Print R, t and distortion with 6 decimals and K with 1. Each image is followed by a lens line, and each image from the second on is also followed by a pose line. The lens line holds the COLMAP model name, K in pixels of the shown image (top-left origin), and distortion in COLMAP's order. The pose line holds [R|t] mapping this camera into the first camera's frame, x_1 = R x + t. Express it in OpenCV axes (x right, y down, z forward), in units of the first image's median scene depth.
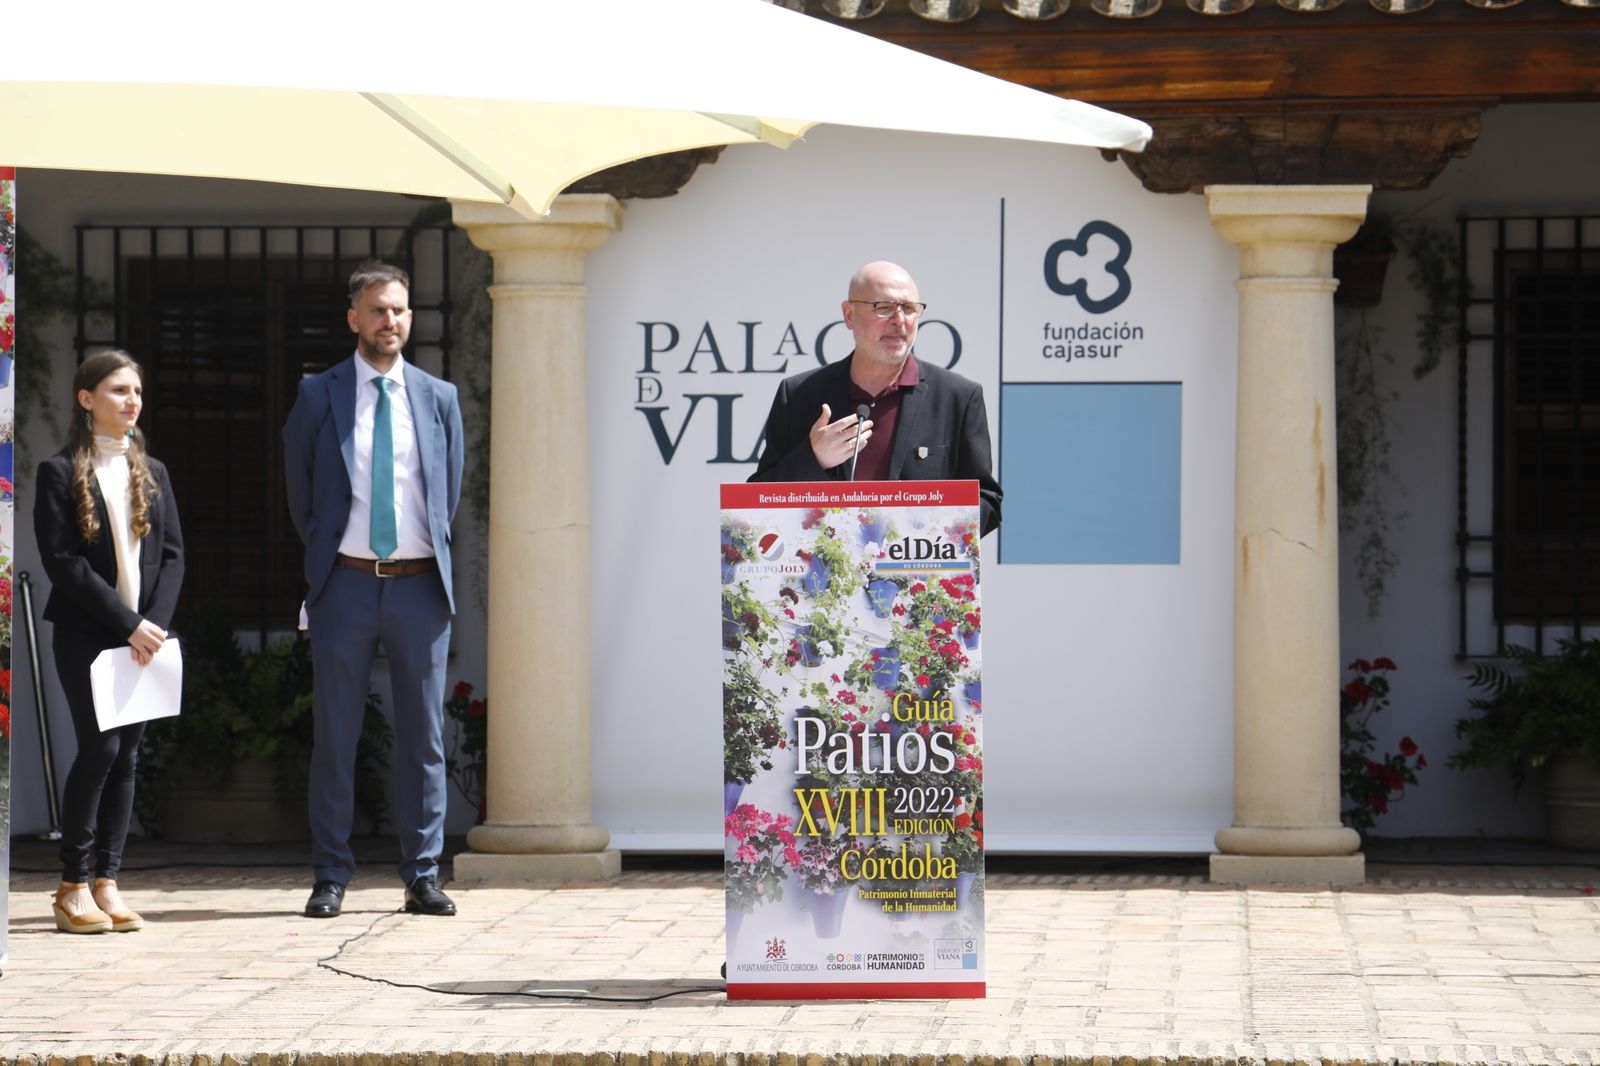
lens RADIAL K [[5435.0, 0, 726.6], [0, 5435.0, 538.8], [0, 0, 1]] dist [0.277955, 1.826044]
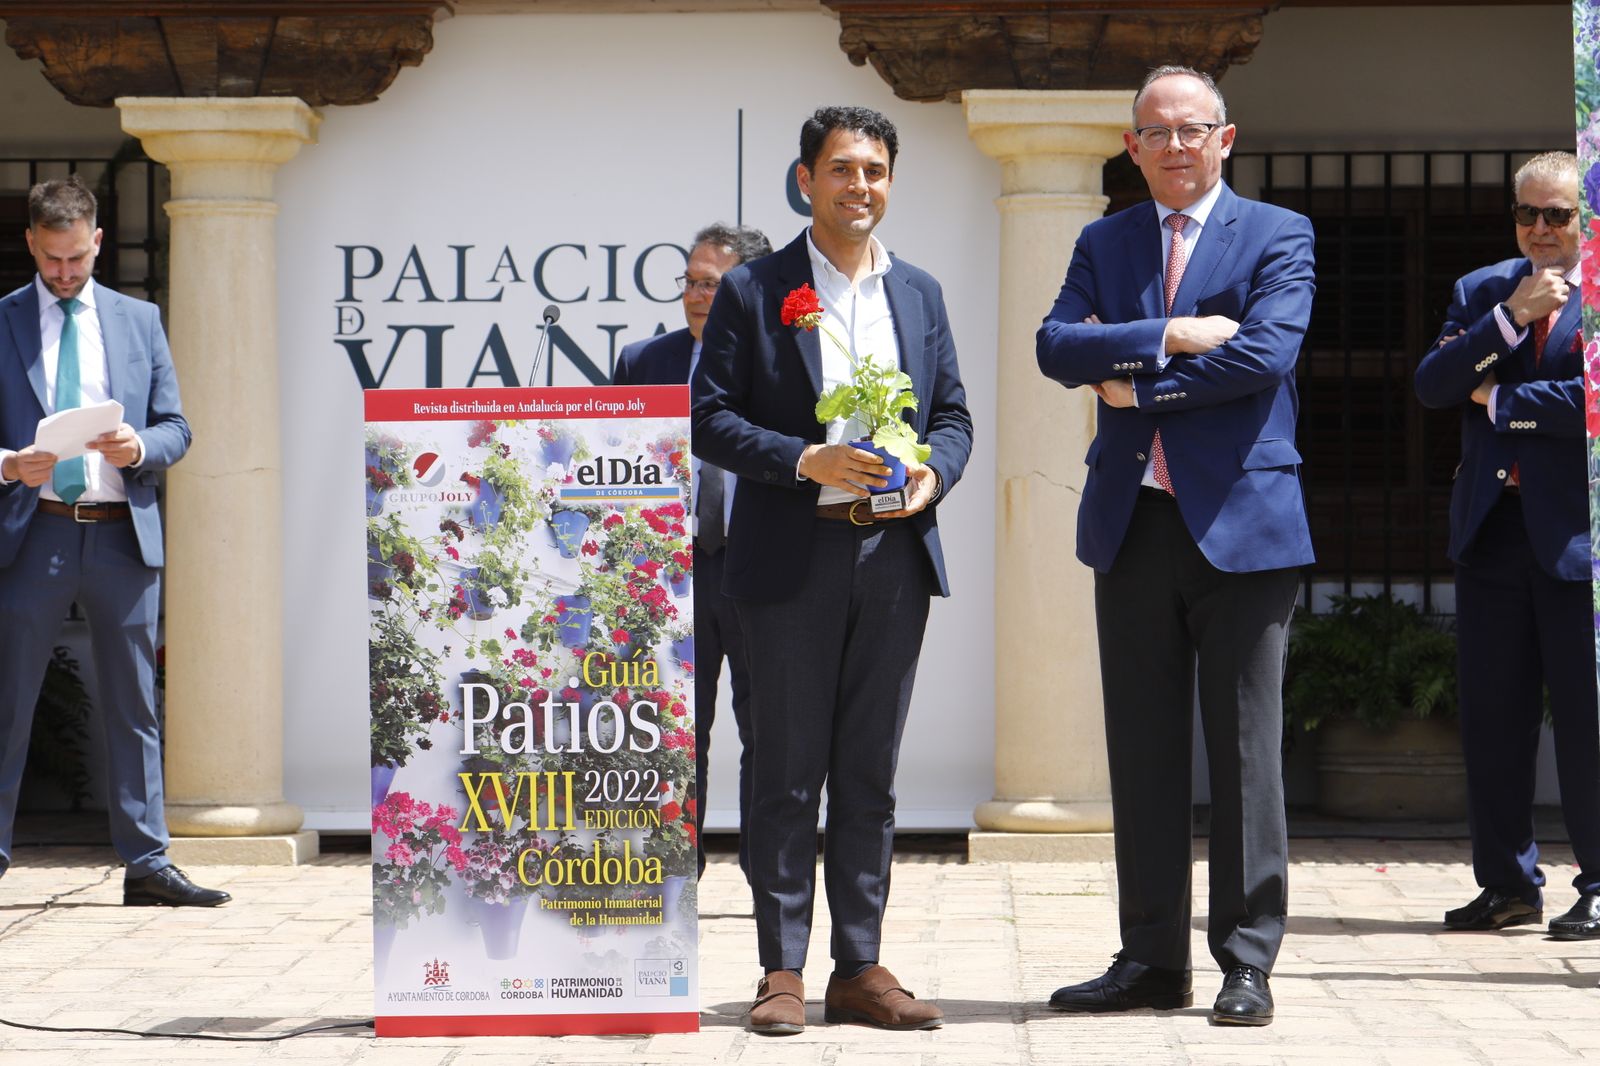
lens RADIAL K [[5001.1, 0, 876.6], [0, 5001.1, 597.0], [0, 0, 1]] dist [0.077767, -0.530546]
pose [[0.997387, -0.002695, 0.072198, 0.020573], [0.001554, 0.999873, 0.015846, 0.008678], [-0.072231, -0.015692, 0.997264, 0.264474]]
